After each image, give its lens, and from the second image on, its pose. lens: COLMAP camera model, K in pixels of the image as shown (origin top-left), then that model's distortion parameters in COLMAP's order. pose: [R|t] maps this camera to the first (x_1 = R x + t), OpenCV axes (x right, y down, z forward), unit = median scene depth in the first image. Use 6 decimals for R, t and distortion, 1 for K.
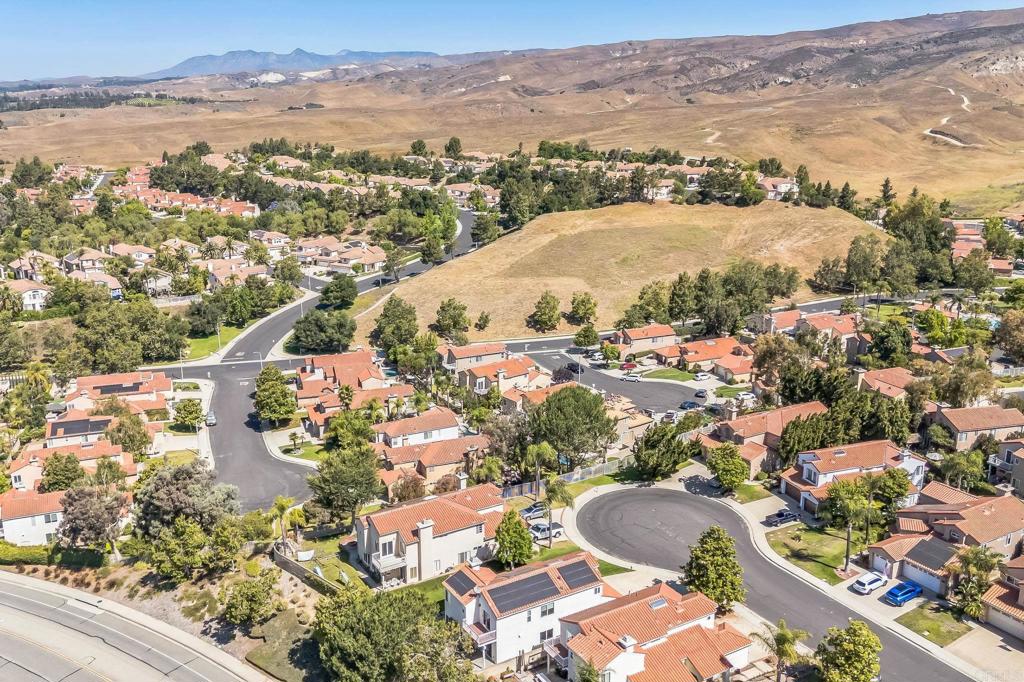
lens RADIAL K [[889.0, 0, 512.0], [0, 889.0, 341.0], [0, 0, 1]] dist [0.093021, -0.117560]
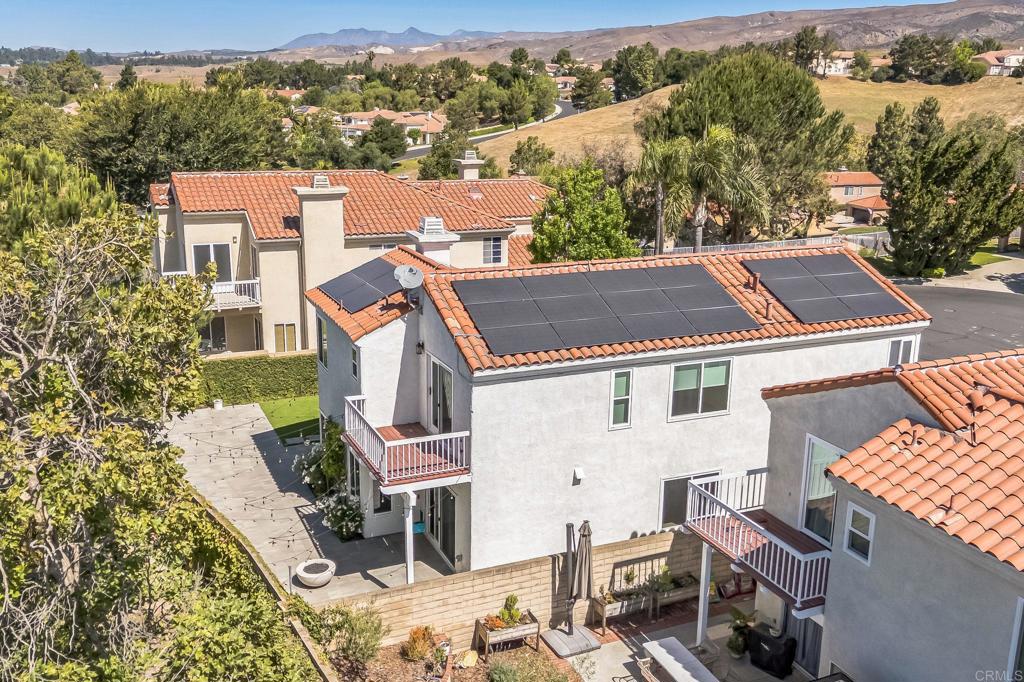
lens RADIAL K [[889.0, 0, 512.0], [0, 889.0, 341.0], [0, 0, 1]] dist [0.093021, -0.117560]
pose [[0.991117, 0.043419, -0.125708, 0.008962], [-0.047617, 0.998397, -0.030588, 0.139125], [0.124179, 0.036302, 0.991596, 0.354418]]
